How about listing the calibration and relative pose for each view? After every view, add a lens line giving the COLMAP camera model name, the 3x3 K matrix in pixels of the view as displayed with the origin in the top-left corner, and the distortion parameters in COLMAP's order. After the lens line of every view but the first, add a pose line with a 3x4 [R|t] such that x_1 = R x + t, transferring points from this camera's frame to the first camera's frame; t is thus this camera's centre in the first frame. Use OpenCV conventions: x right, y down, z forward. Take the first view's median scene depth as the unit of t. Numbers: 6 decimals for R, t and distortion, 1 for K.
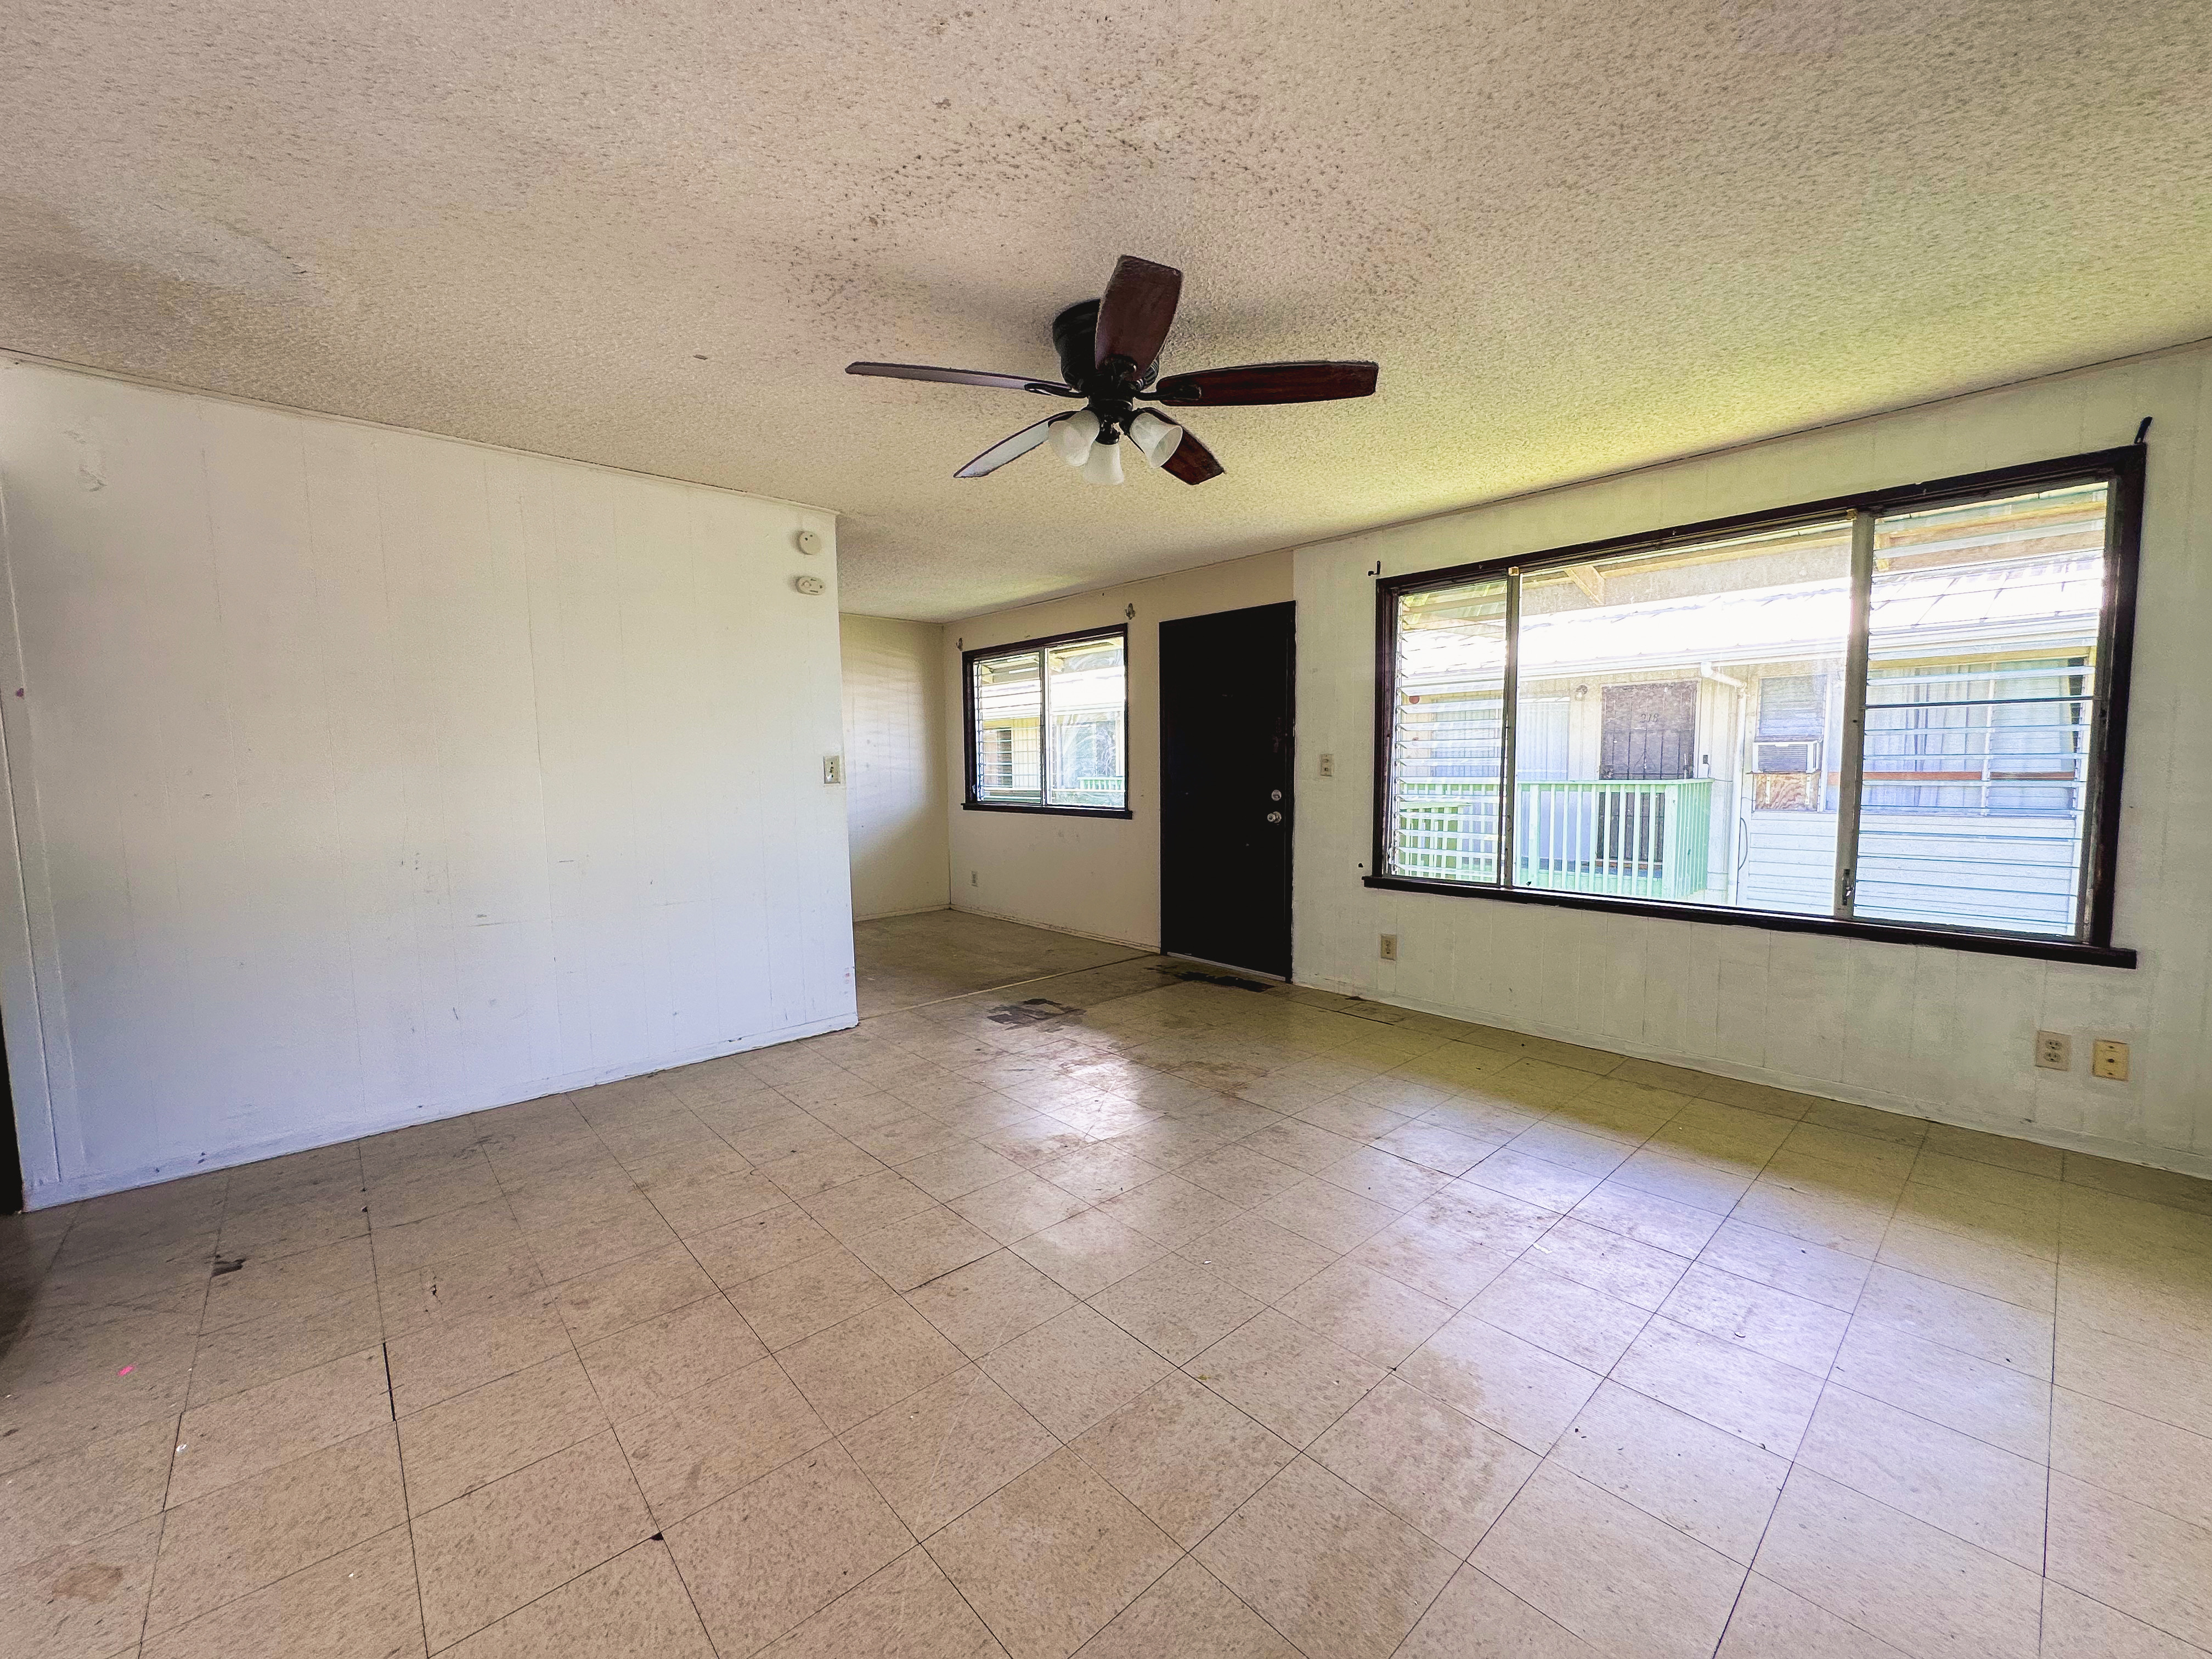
lens RADIAL K [[886.1, 0, 1102.8], [0, 886.1, 831.8], [0, 0, 1]] dist [-0.004280, 0.000509]
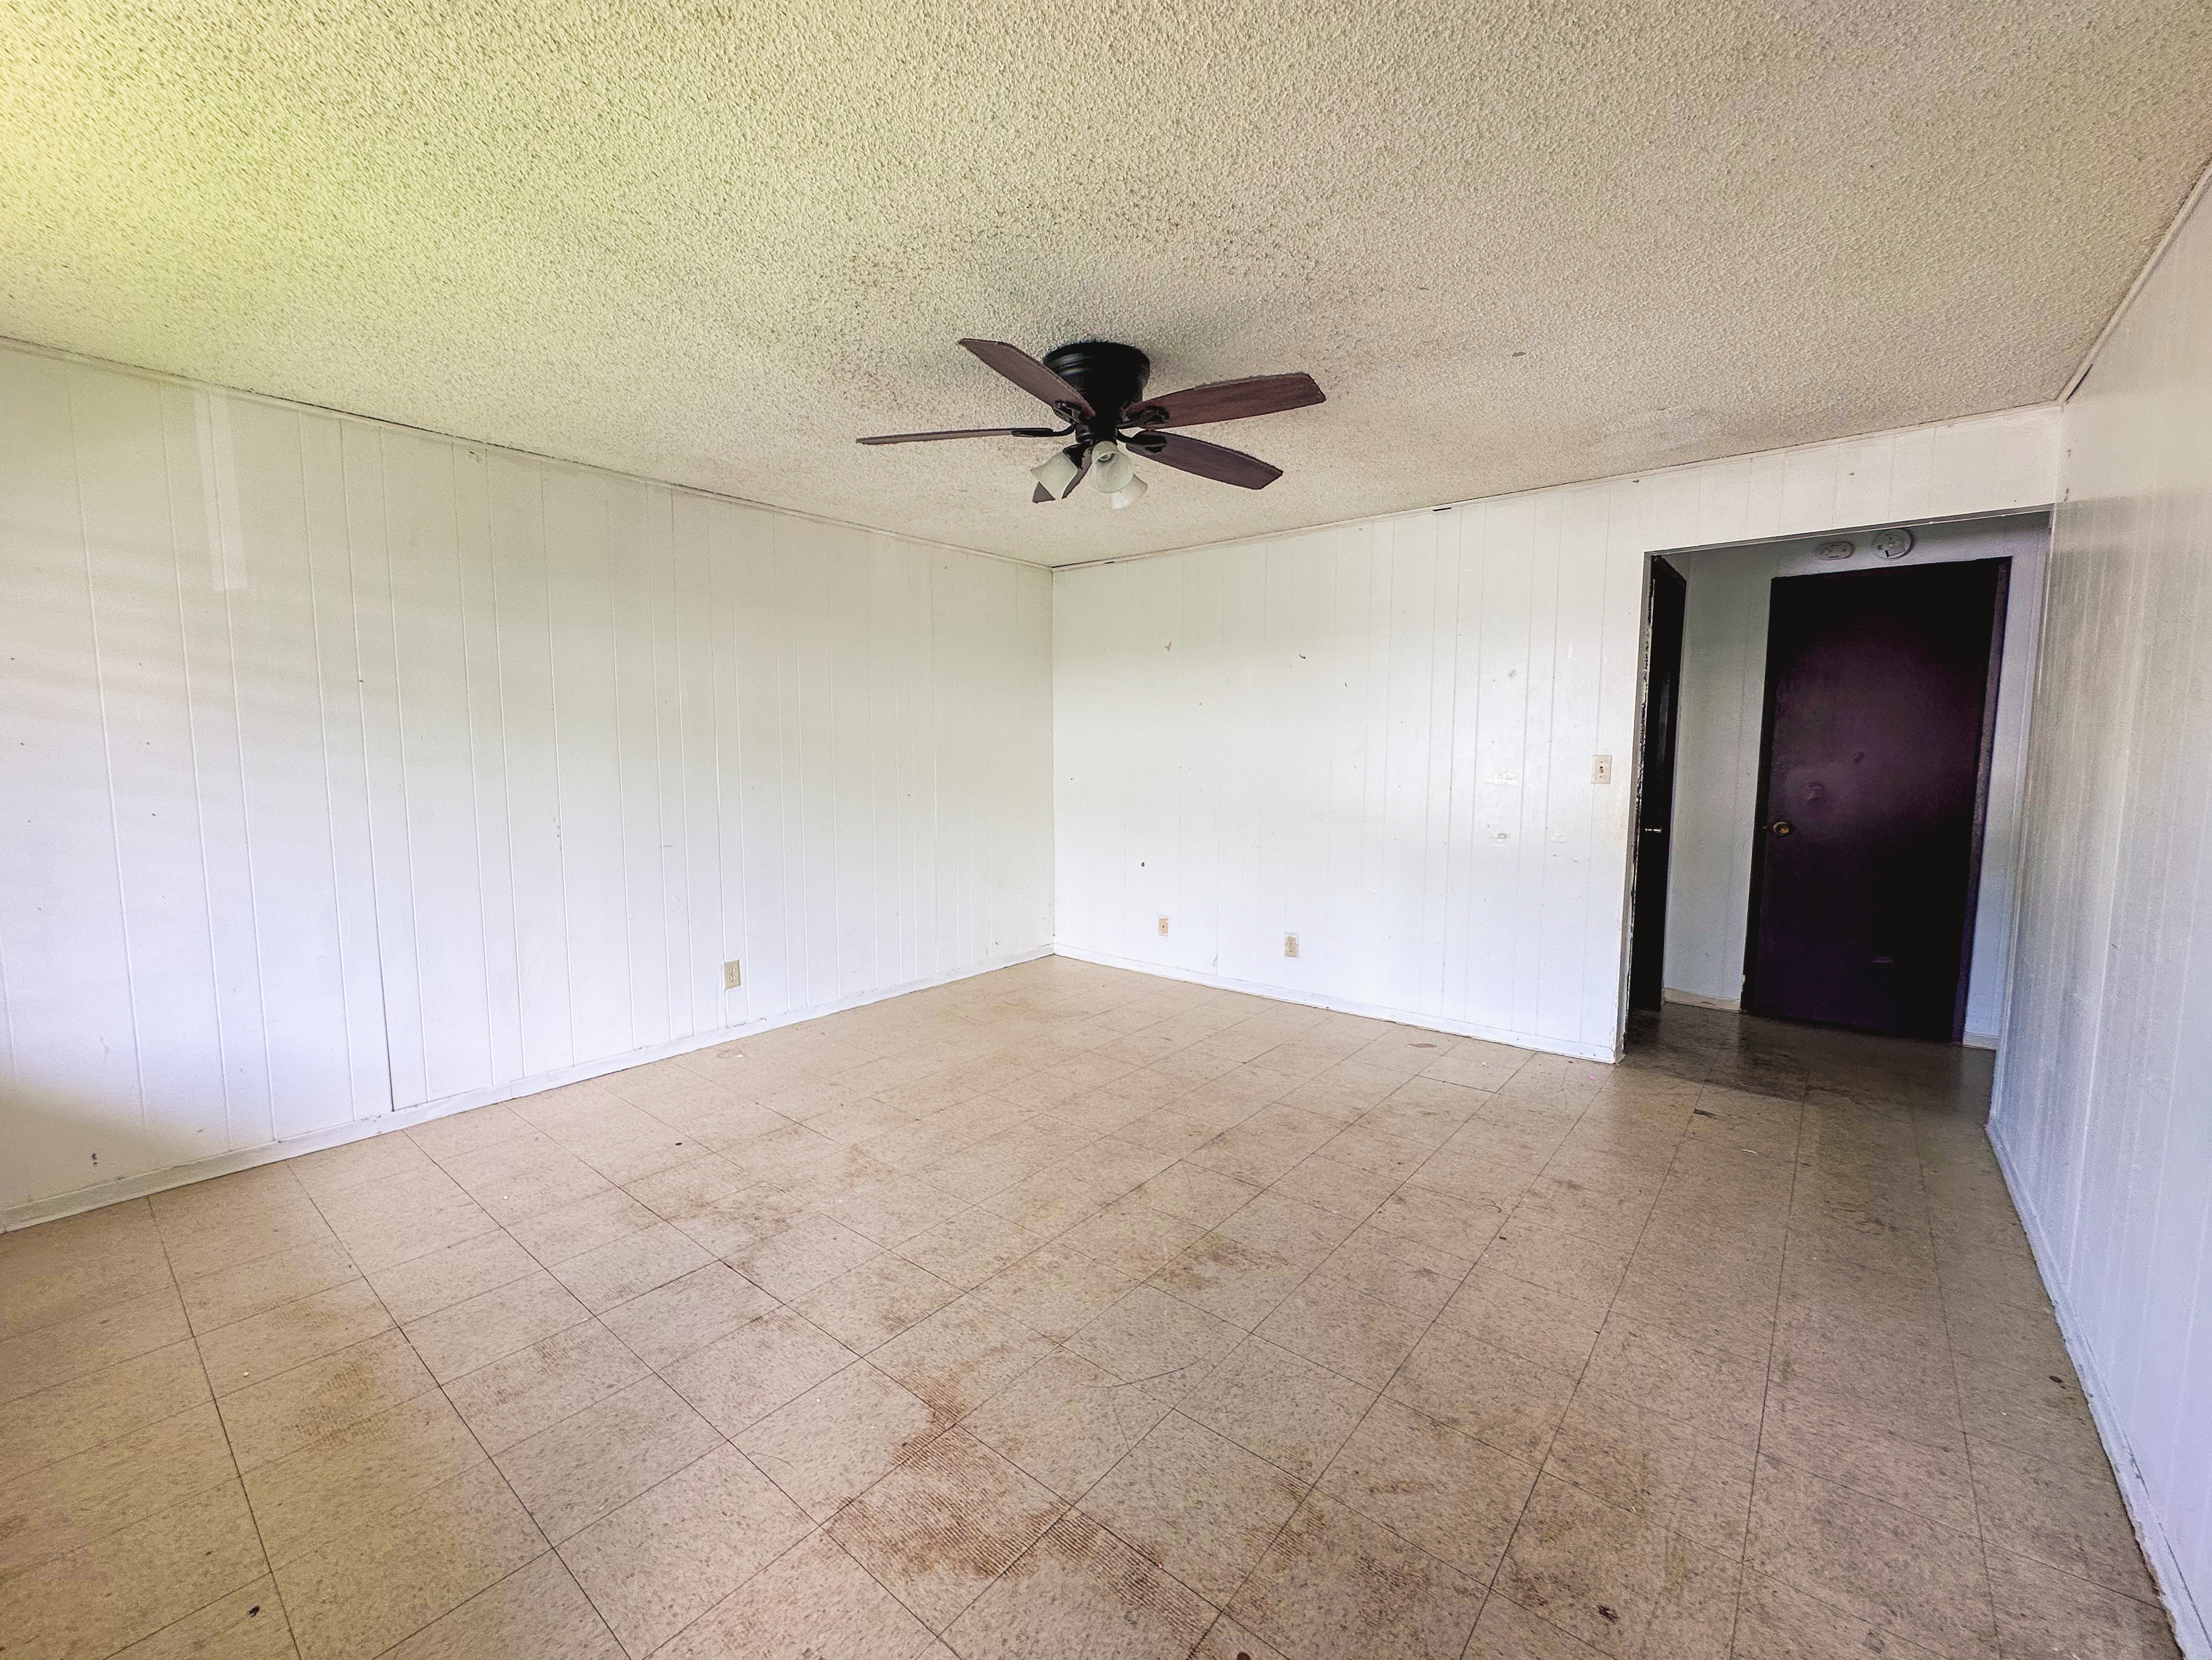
lens RADIAL K [[907.5, 0, 1106.0], [0, 907.5, 830.0], [0, 0, 1]] dist [-0.004938, 0.000595]
pose [[-0.988219, 0.024457, -0.151082, 0.131292], [-0.002245, 0.984727, 0.174092, -0.155085], [0.153033, 0.172380, -0.973070, 1.610891]]
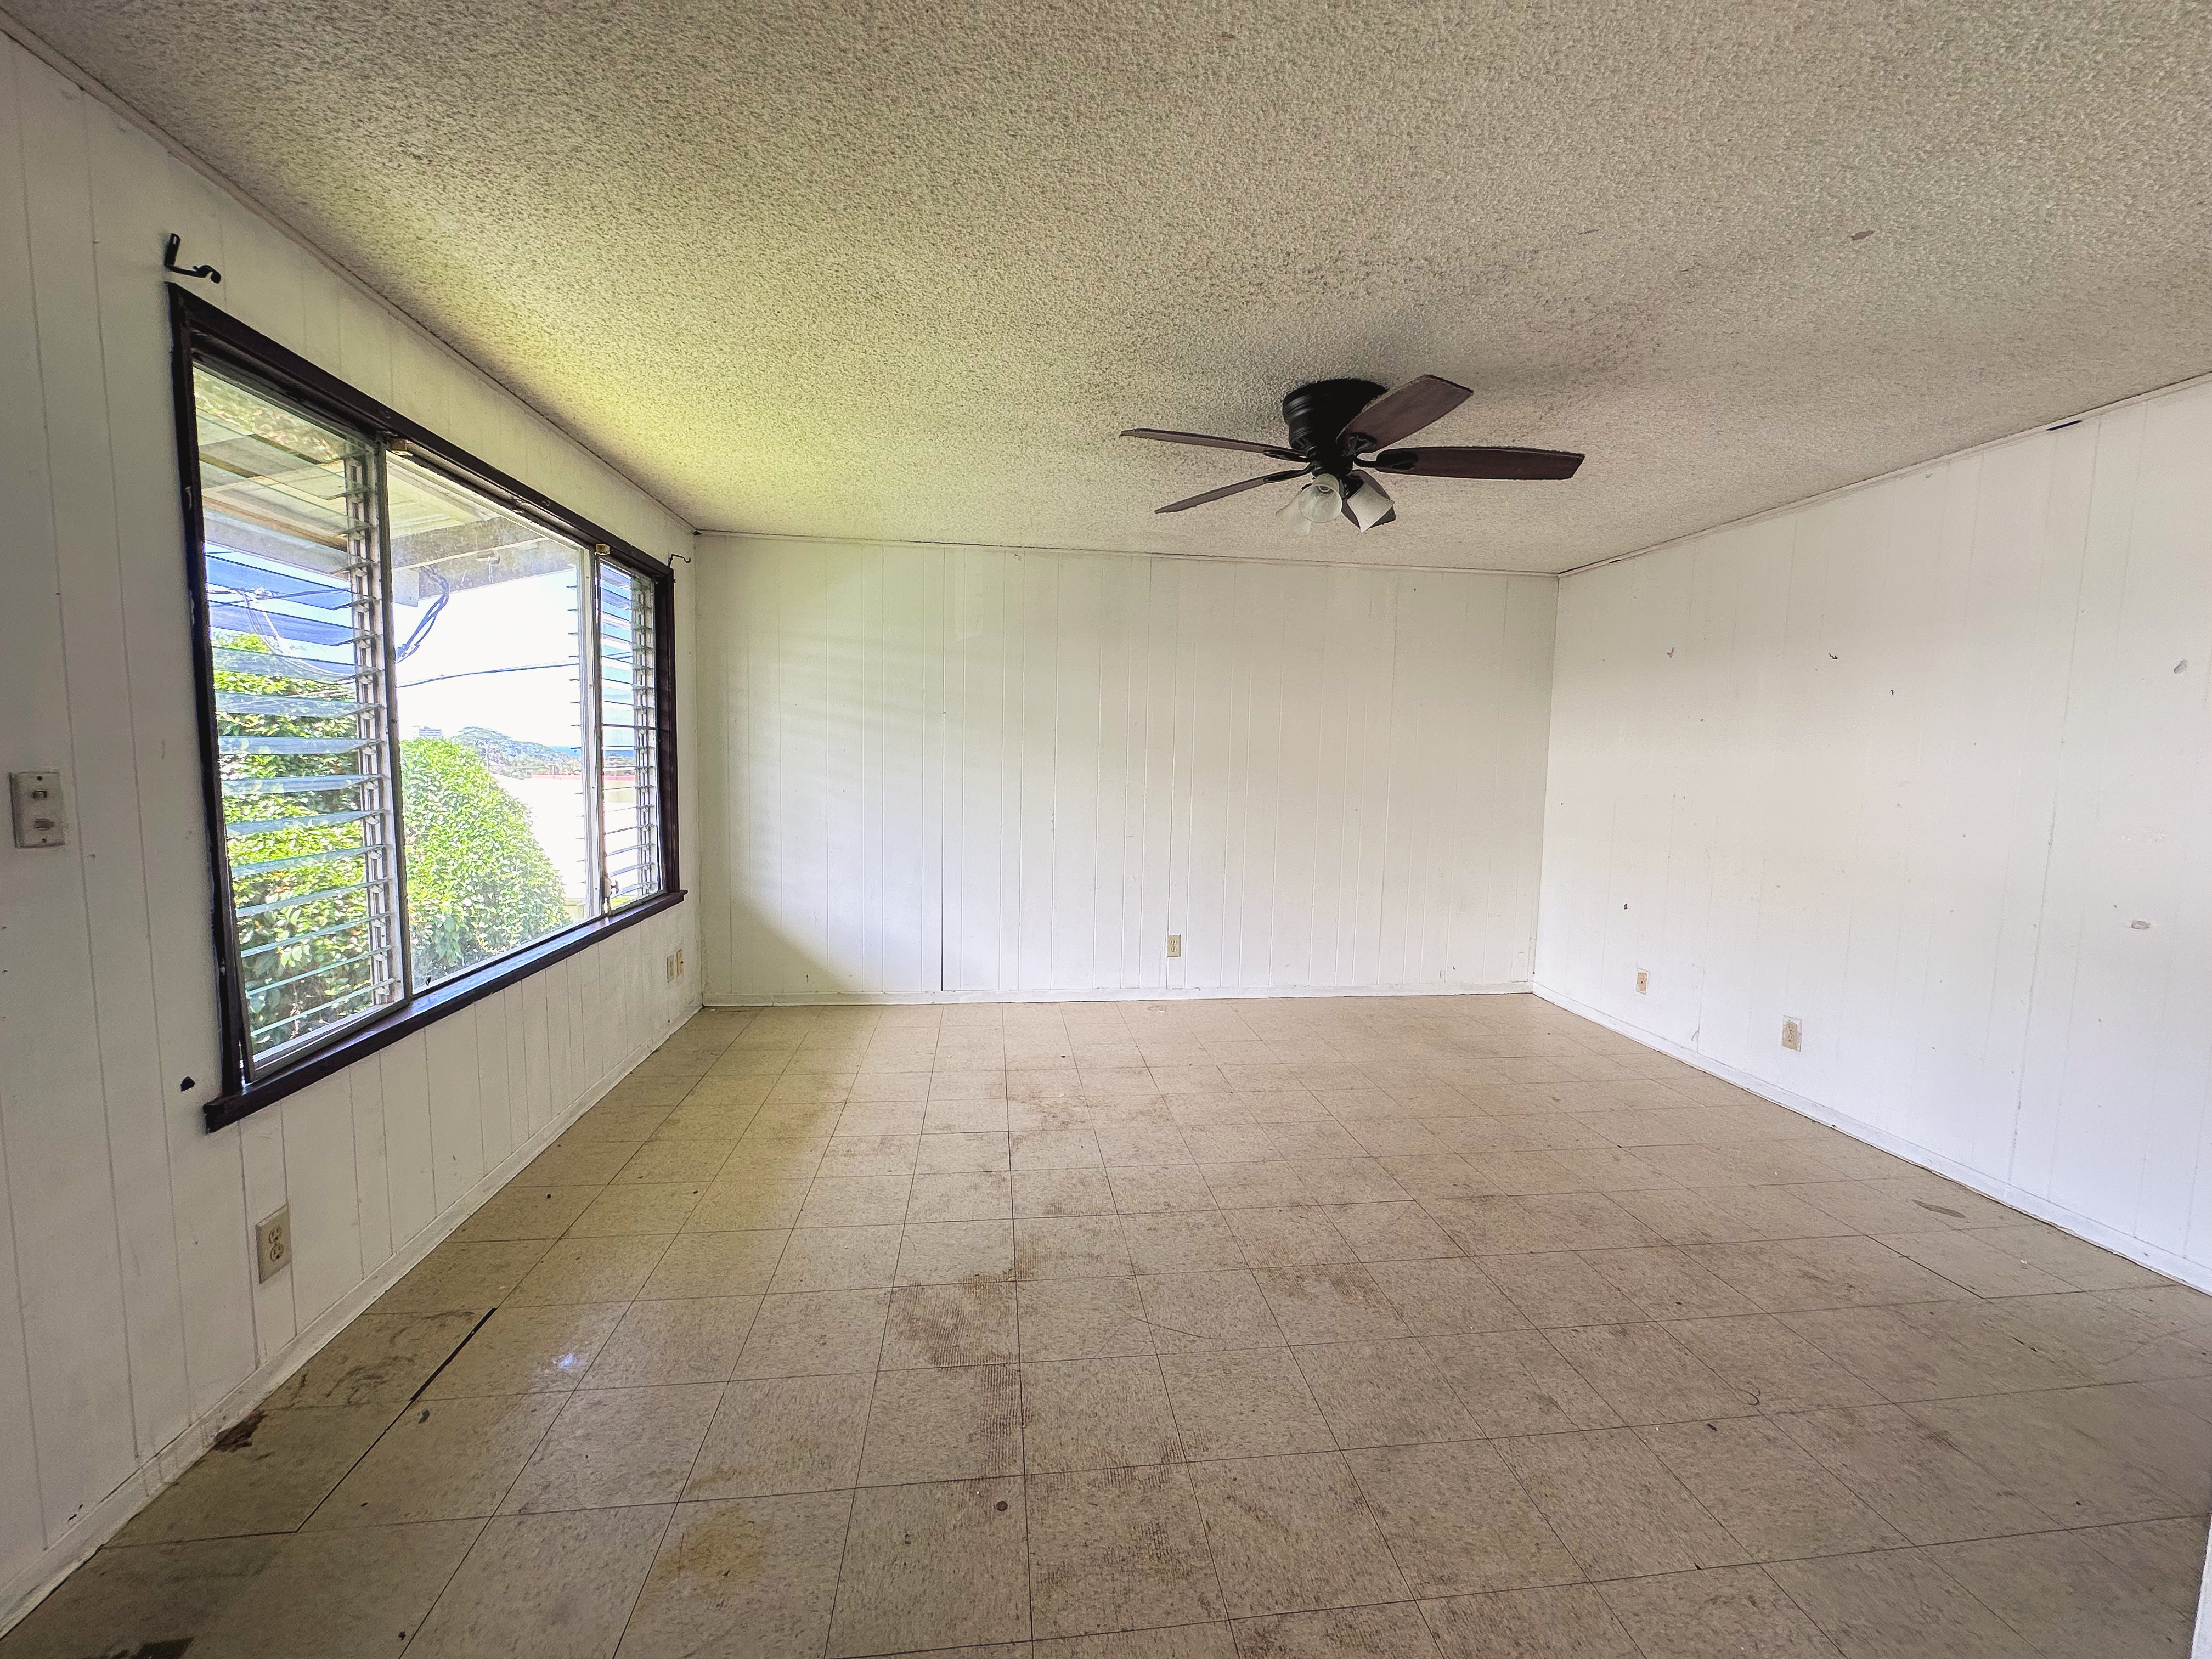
lens RADIAL K [[886.1, 0, 1102.8], [0, 886.1, 831.8], [0, 0, 1]] dist [-0.004280, 0.000509]
pose [[-0.821974, -0.055769, 0.566788, -0.307934], [0.033673, 0.988694, 0.146116, -0.152349], [-0.568529, 0.139189, -0.810803, 1.599225]]
